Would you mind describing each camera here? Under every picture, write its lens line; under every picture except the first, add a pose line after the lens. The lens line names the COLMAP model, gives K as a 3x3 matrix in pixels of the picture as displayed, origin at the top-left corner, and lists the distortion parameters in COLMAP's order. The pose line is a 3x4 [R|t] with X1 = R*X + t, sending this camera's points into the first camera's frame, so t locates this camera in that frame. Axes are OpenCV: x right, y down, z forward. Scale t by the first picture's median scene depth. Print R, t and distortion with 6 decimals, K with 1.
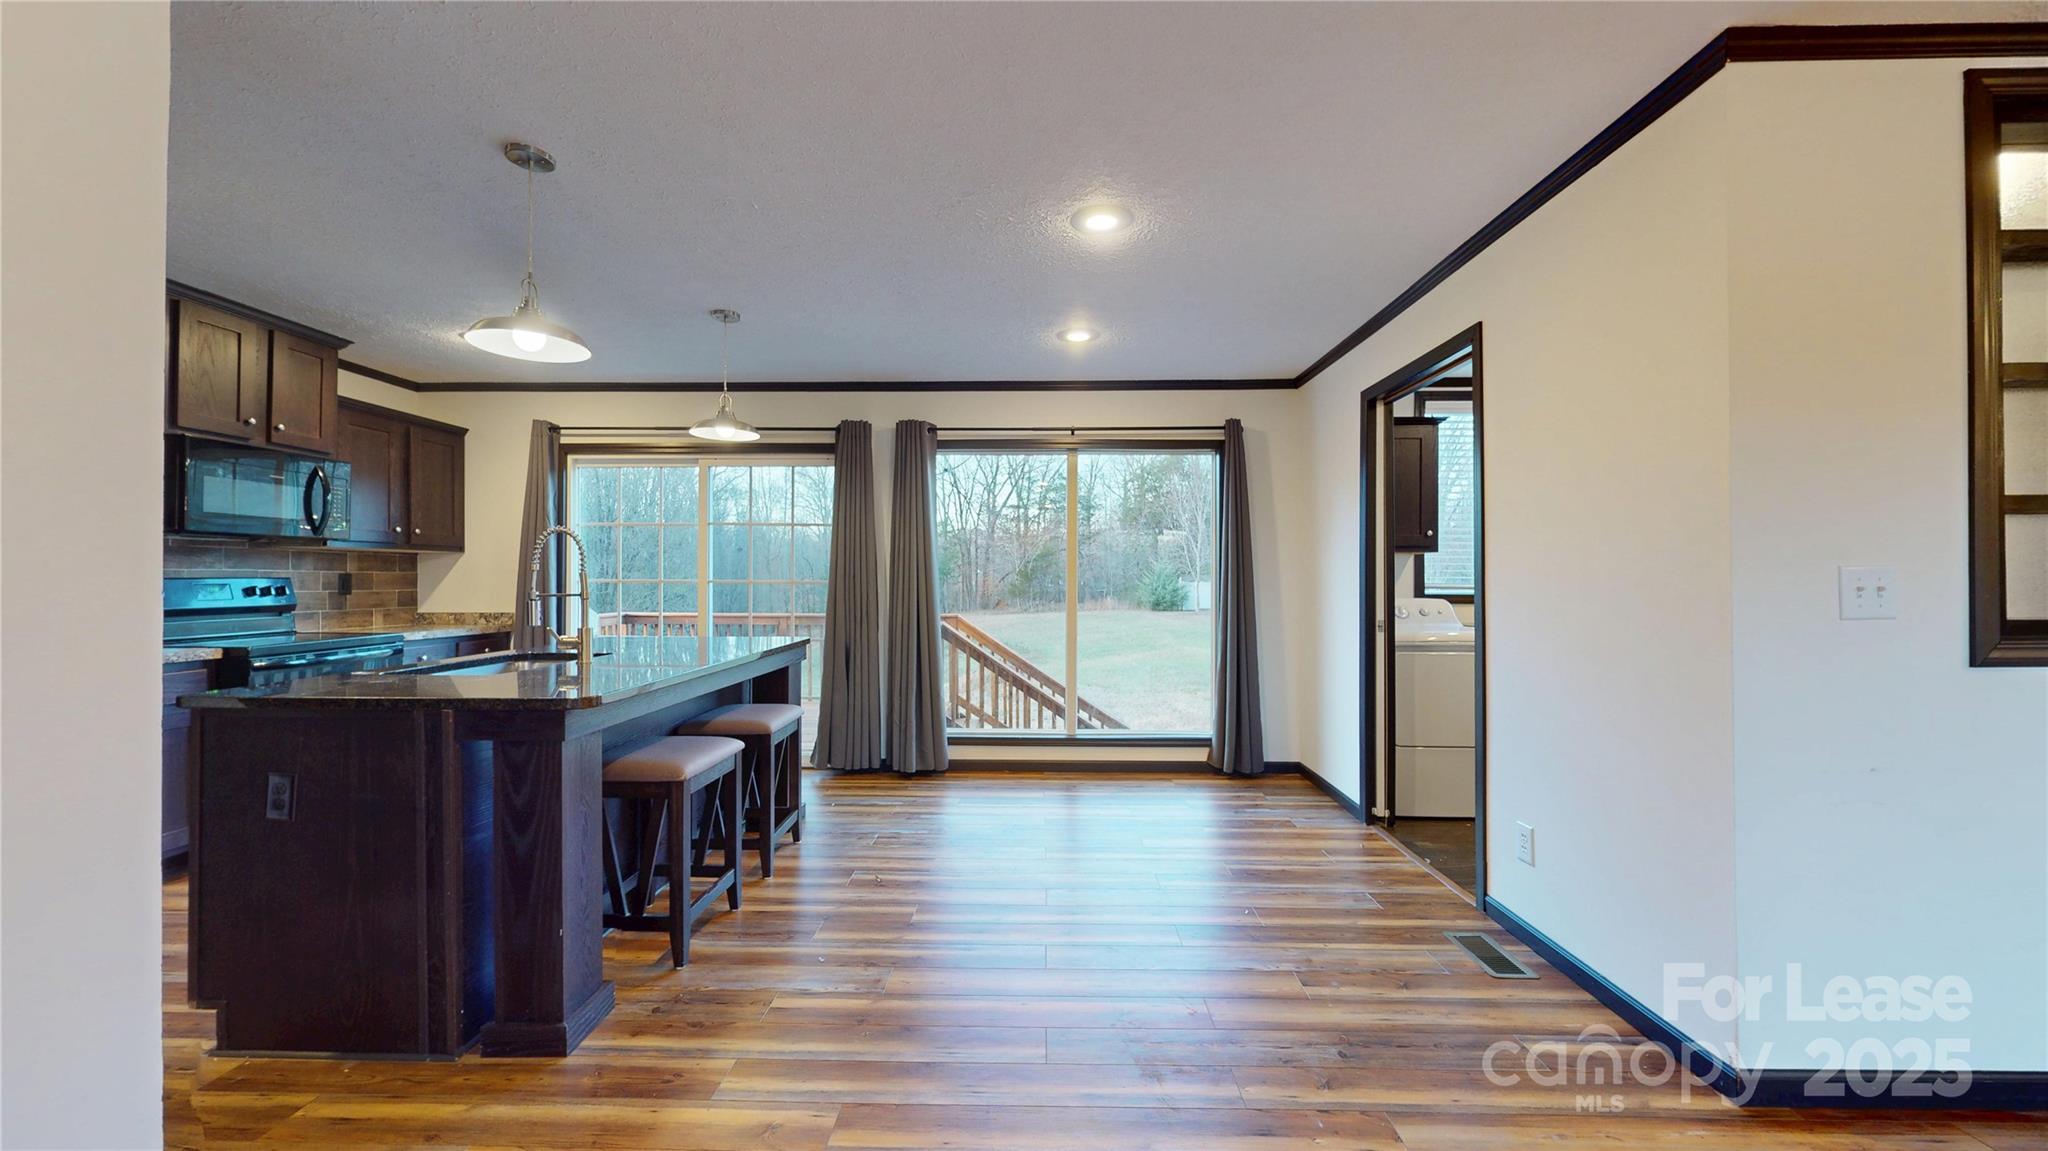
lens RADIAL K [[759.2, 0, 1024.4], [0, 759.2, 577.4], [0, 0, 1]] dist [0.000577, -0.000070]
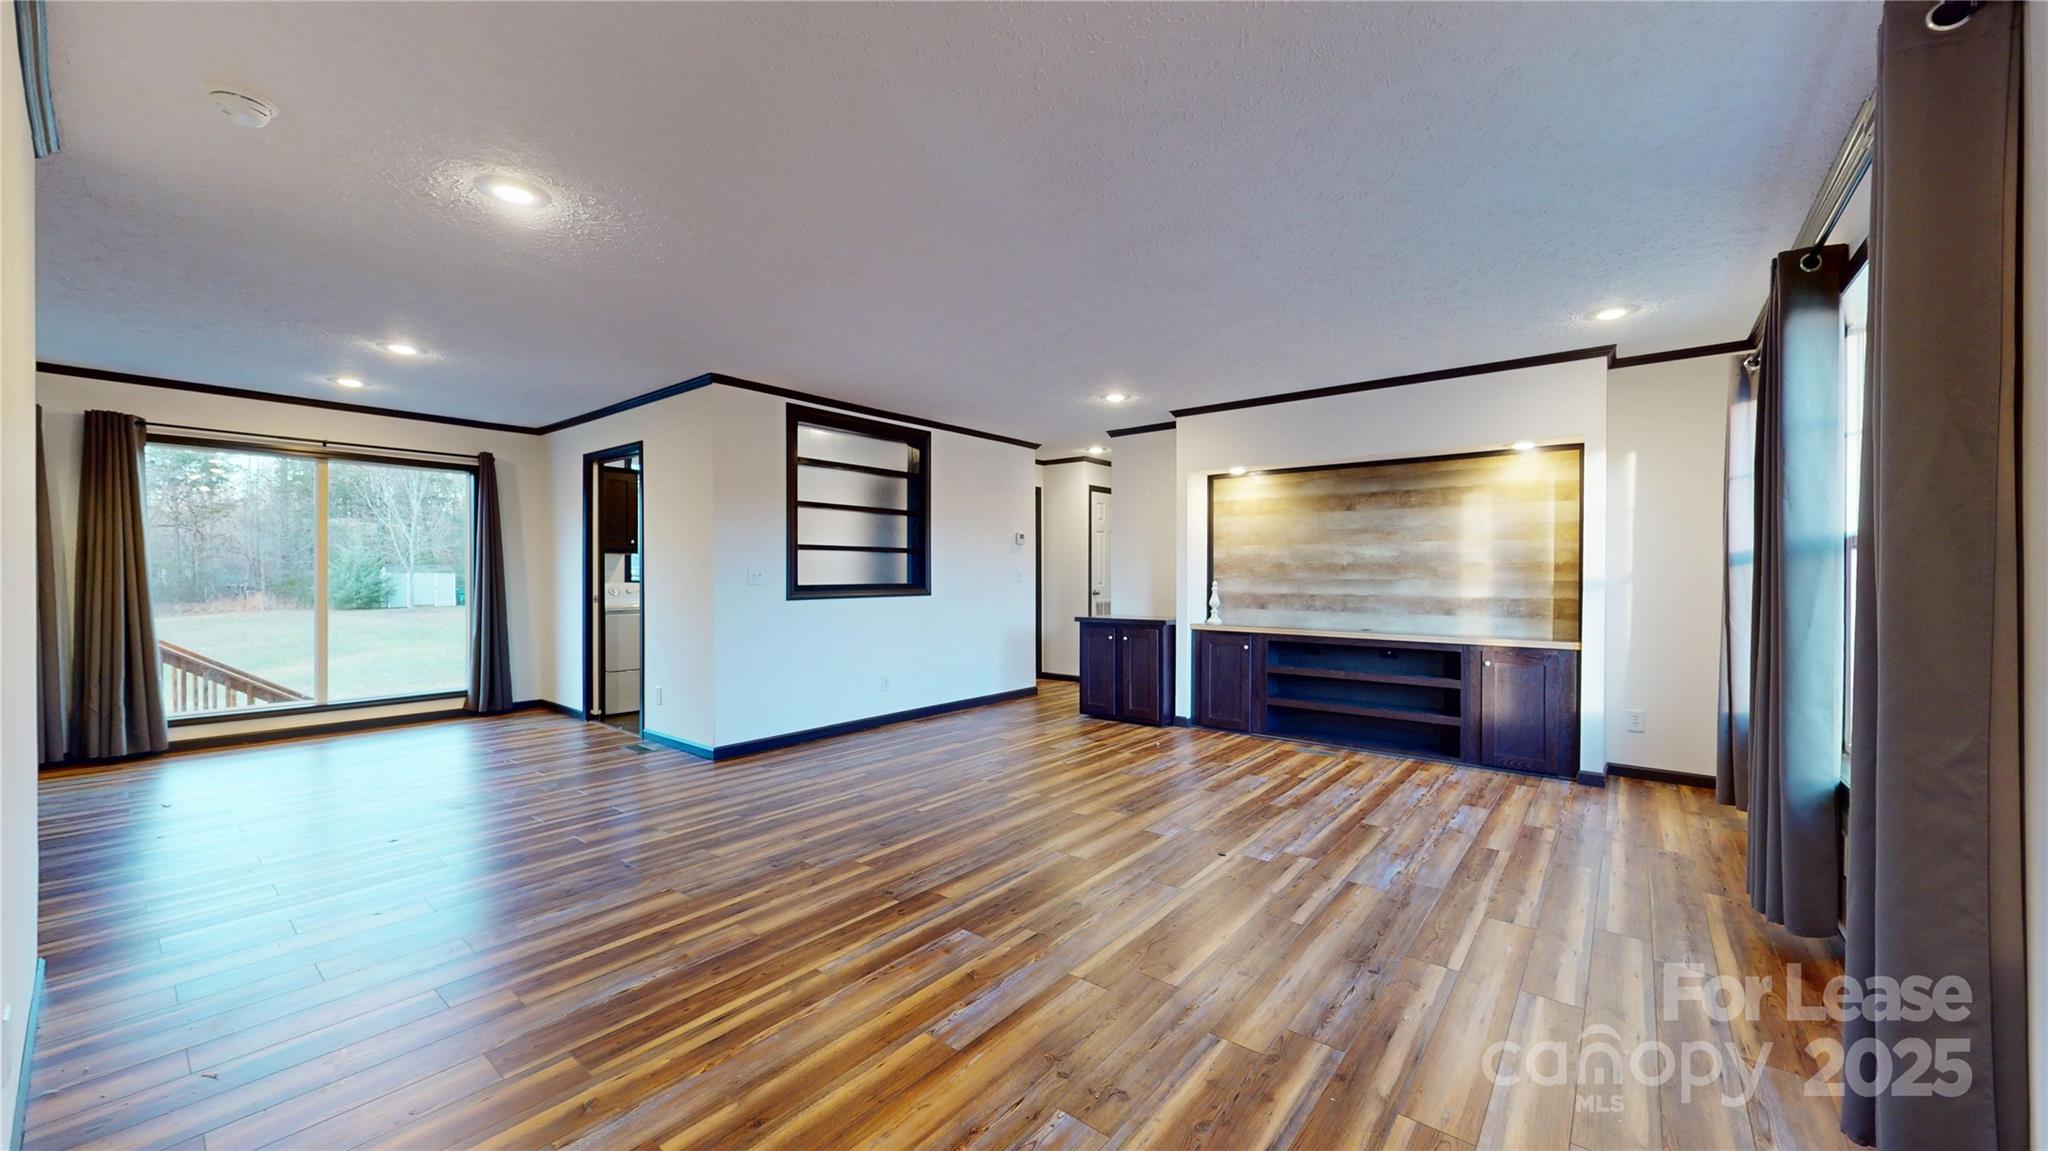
lens RADIAL K [[759.2, 0, 1024.4], [0, 759.2, 577.4], [0, 0, 1]] dist [0.000577, -0.000070]
pose [[0.614002, -0.004305, 0.789293, -0.209057], [-0.004831, 0.999946, 0.009212, -0.002321], [-0.789290, -0.009470, 0.613948, -0.599537]]
